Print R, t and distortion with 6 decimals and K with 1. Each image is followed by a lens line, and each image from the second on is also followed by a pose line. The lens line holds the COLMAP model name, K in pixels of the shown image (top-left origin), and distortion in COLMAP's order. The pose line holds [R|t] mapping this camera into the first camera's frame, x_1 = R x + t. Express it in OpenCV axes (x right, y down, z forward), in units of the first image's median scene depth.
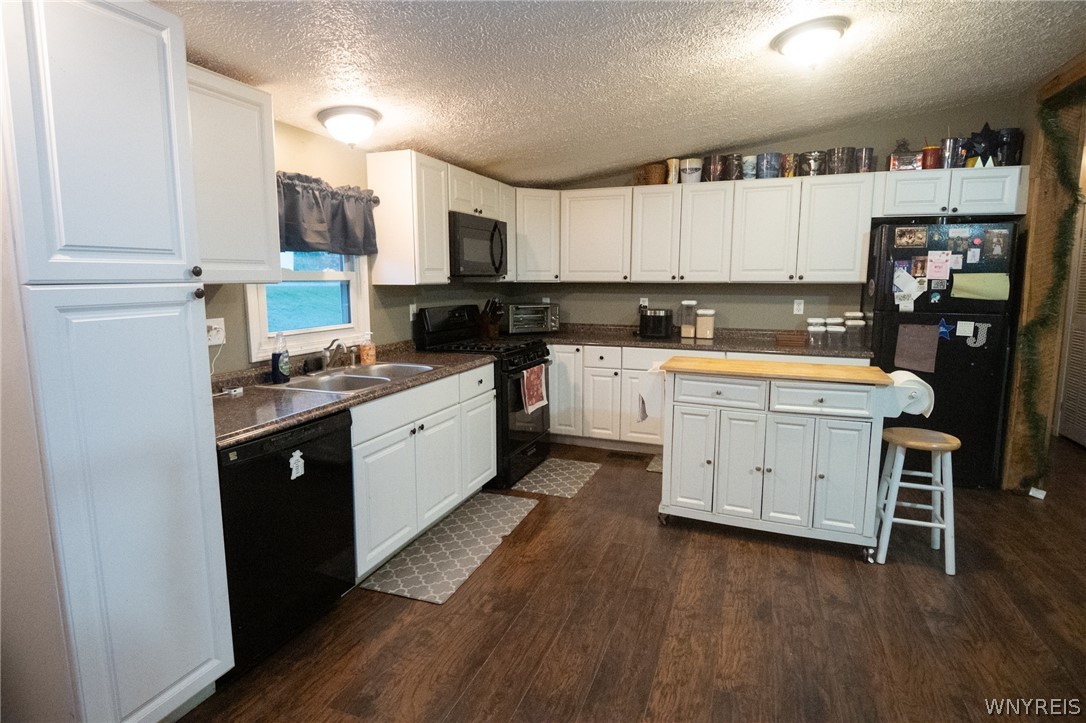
lens RADIAL K [[561.3, 0, 539.6], [0, 561.3, 360.0], [0, 0, 1]] dist [-0.003559, -0.005377]
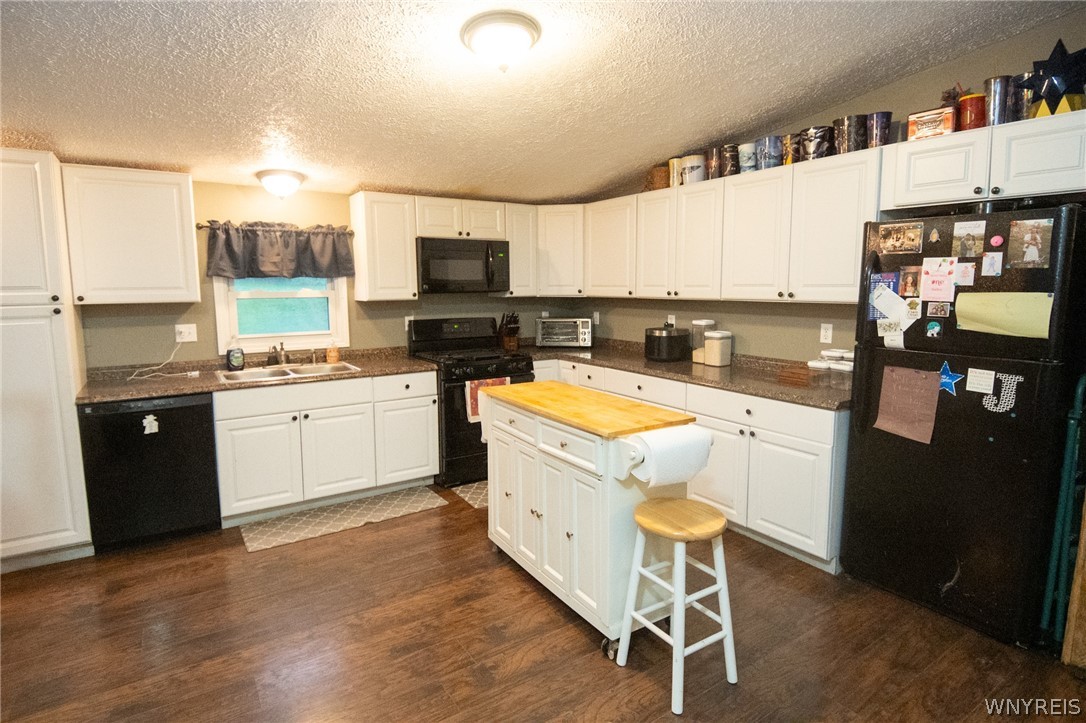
lens RADIAL K [[561.3, 0, 540.0], [0, 561.3, 355.4], [0, 0, 1]] dist [-0.003559, -0.005377]
pose [[0.815568, 0.068134, -0.574635, 0.715209], [-0.077780, 0.996940, 0.007816, -0.050988], [0.573410, 0.038321, 0.818372, 0.208388]]
